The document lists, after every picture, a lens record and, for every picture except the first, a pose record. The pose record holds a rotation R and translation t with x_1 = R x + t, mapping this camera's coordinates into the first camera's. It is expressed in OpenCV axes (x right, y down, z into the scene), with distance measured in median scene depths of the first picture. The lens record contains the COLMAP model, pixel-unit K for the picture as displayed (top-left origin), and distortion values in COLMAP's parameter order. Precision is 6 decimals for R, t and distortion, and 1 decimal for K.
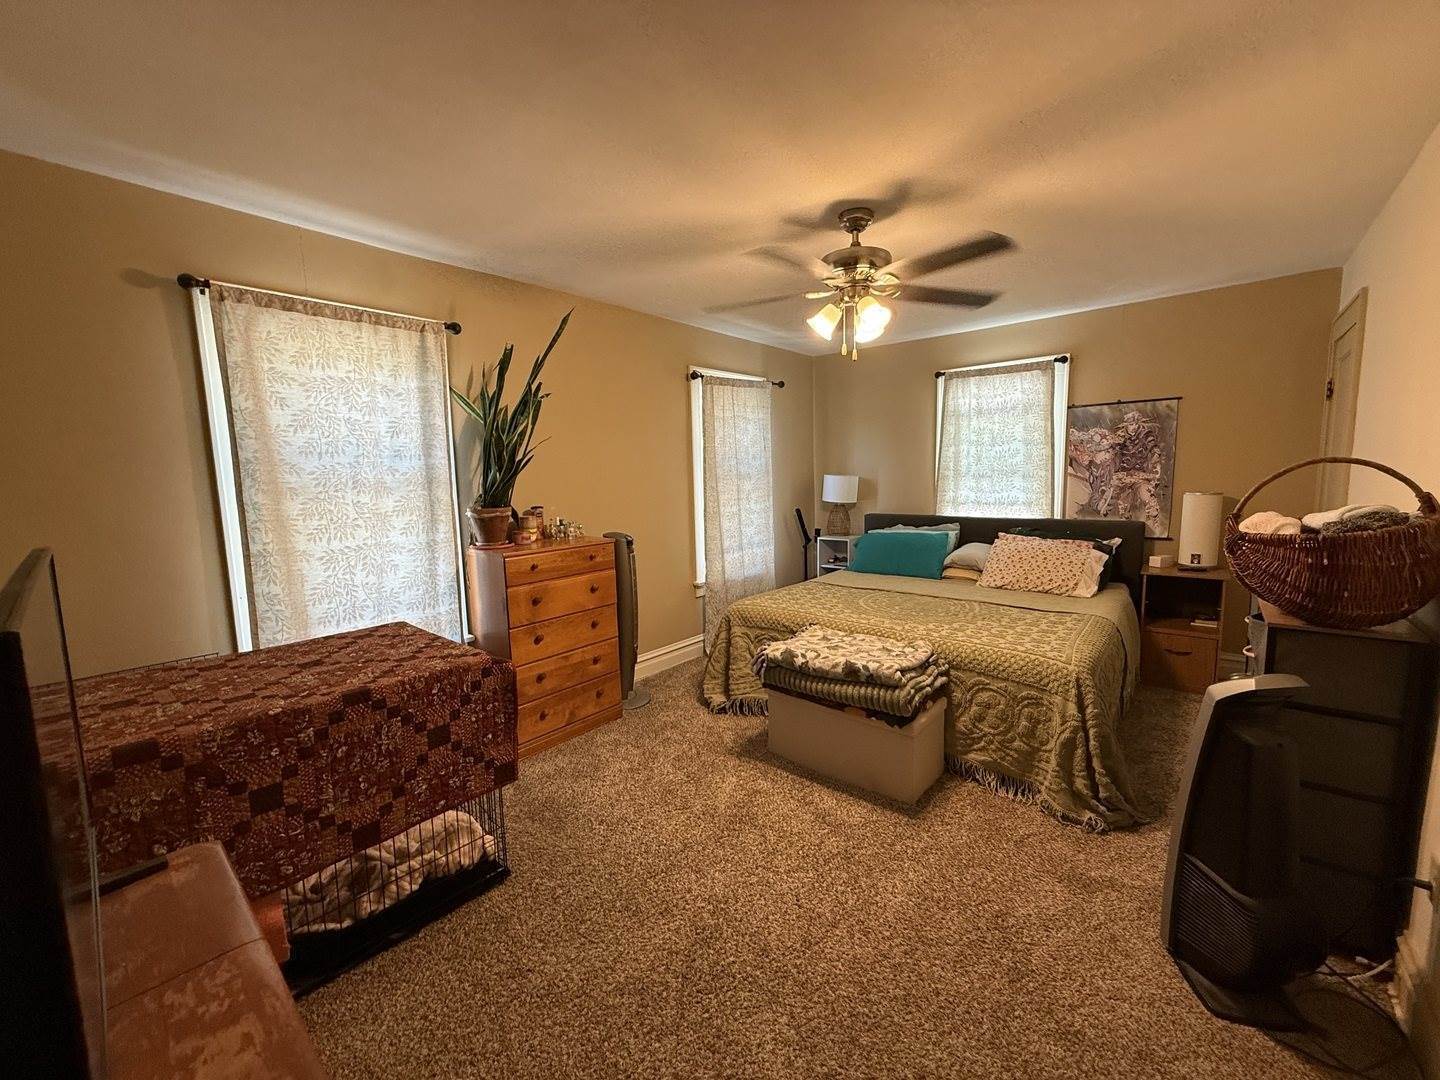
lens RADIAL K [[576.9, 0, 721.7], [0, 576.9, 543.1], [0, 0, 1]] dist [0.001409, 0.000404]
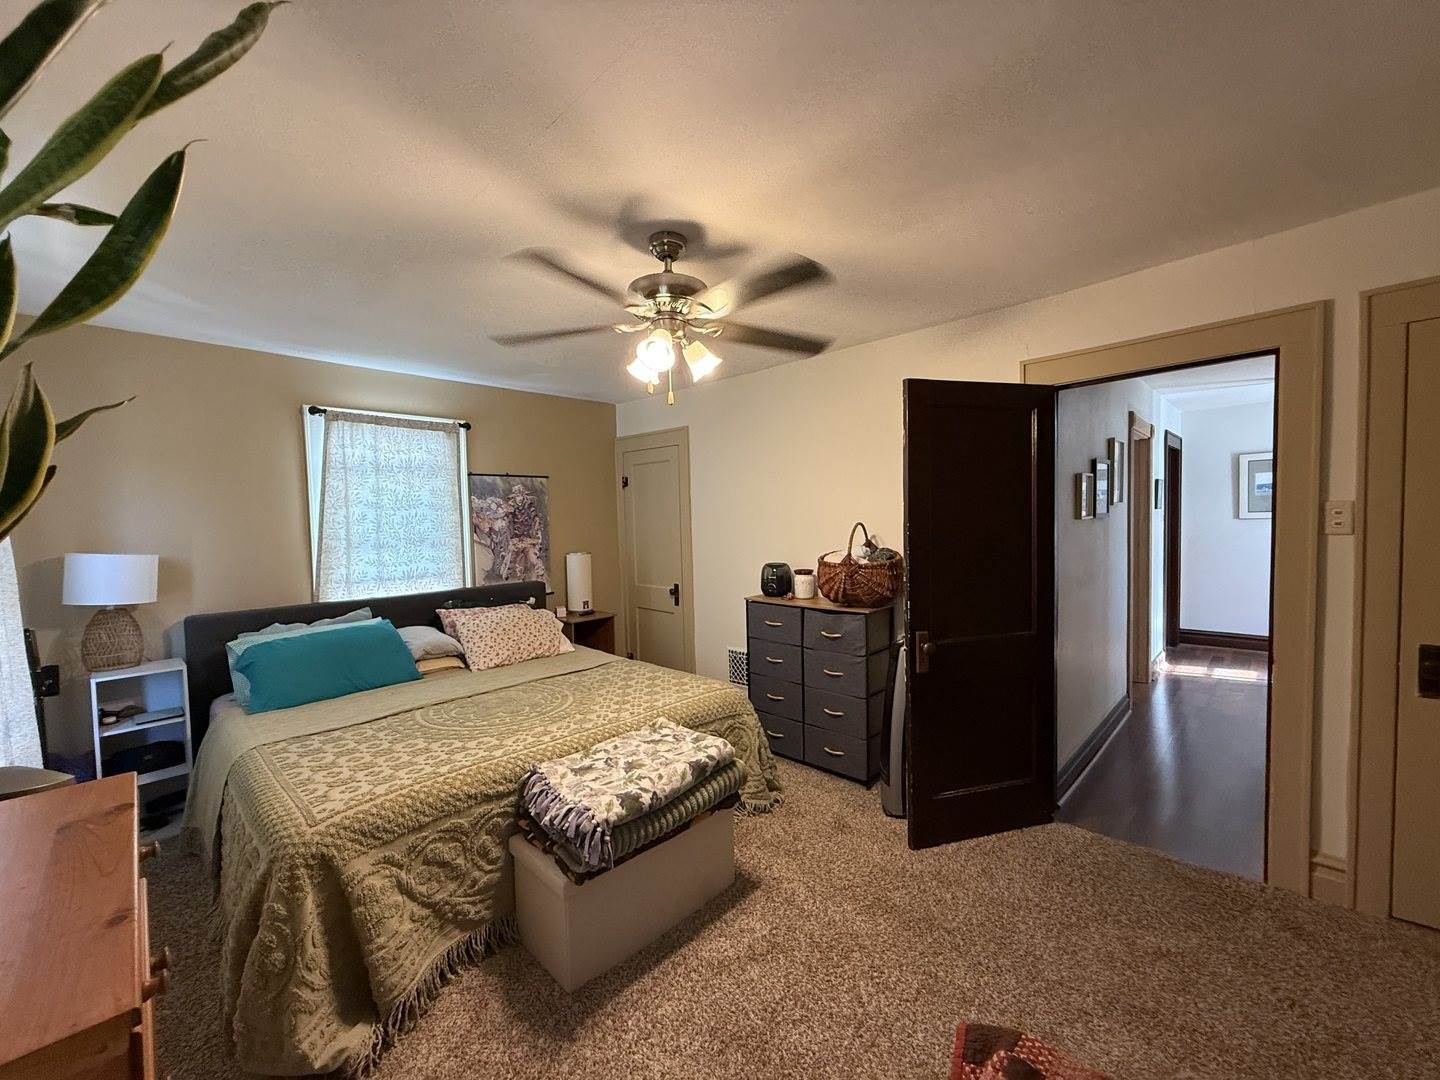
lens RADIAL K [[576.9, 0, 721.7], [0, 576.9, 543.1], [0, 0, 1]] dist [0.001409, 0.000404]
pose [[0.061978, -0.017698, 0.997921, -0.369893], [0.145667, 0.989297, 0.008498, -0.065396], [-0.987390, 0.144838, 0.063893, 0.538279]]
